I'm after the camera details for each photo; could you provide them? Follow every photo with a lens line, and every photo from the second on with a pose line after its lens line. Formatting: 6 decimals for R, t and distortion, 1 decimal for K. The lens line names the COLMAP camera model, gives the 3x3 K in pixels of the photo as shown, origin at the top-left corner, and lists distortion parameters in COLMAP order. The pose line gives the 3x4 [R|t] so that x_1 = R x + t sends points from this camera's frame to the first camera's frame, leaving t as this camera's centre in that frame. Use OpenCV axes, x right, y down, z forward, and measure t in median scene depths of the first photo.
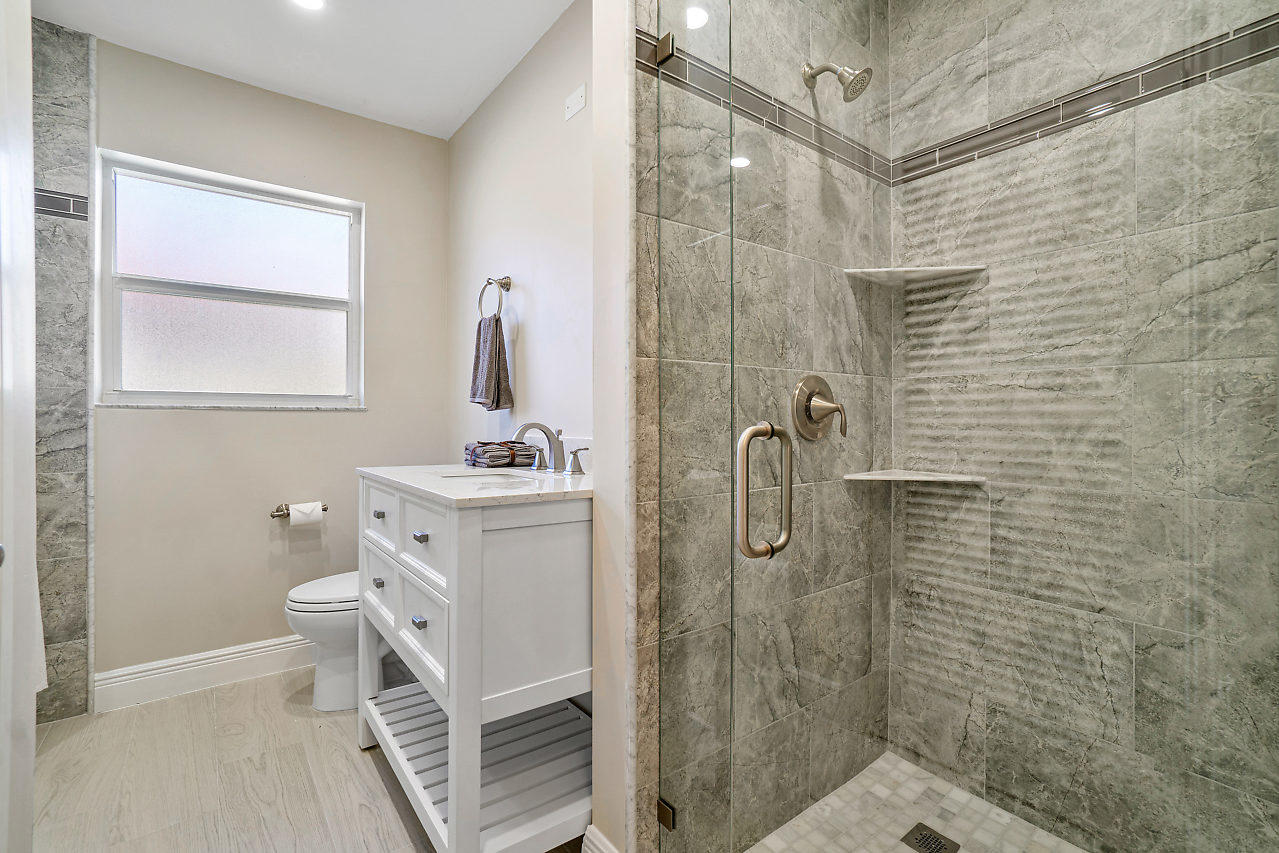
lens RADIAL K [[582.6, 0, 635.4], [0, 582.6, 413.8], [0, 0, 1]] dist [-0.038637, 0.015050]
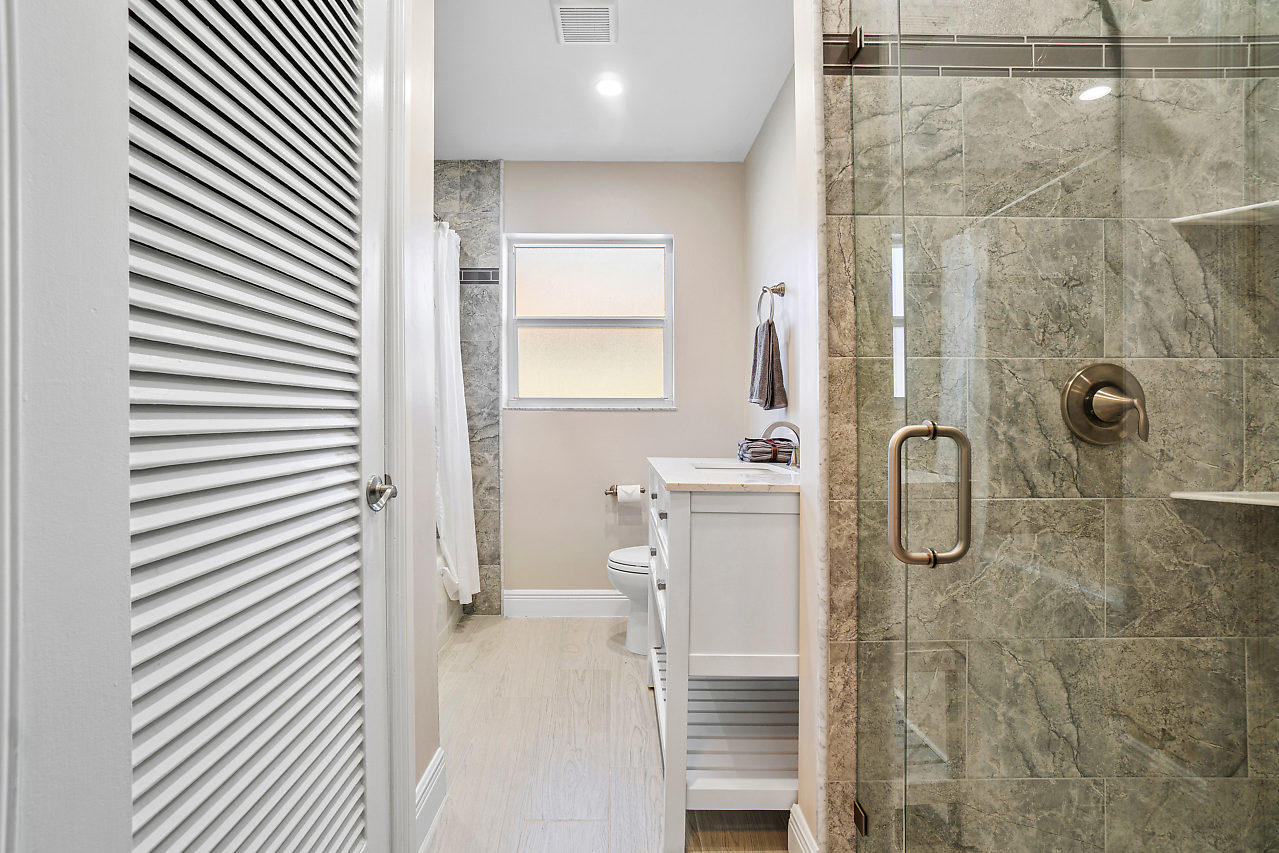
lens RADIAL K [[582.6, 0, 613.8], [0, 582.6, 412.9], [0, 0, 1]] dist [-0.038637, 0.015050]
pose [[0.794031, -0.004286, -0.607862, 0.229505], [0.004668, 0.999989, -0.000954, -0.000276], [0.607859, -0.002080, 0.794042, -0.026891]]
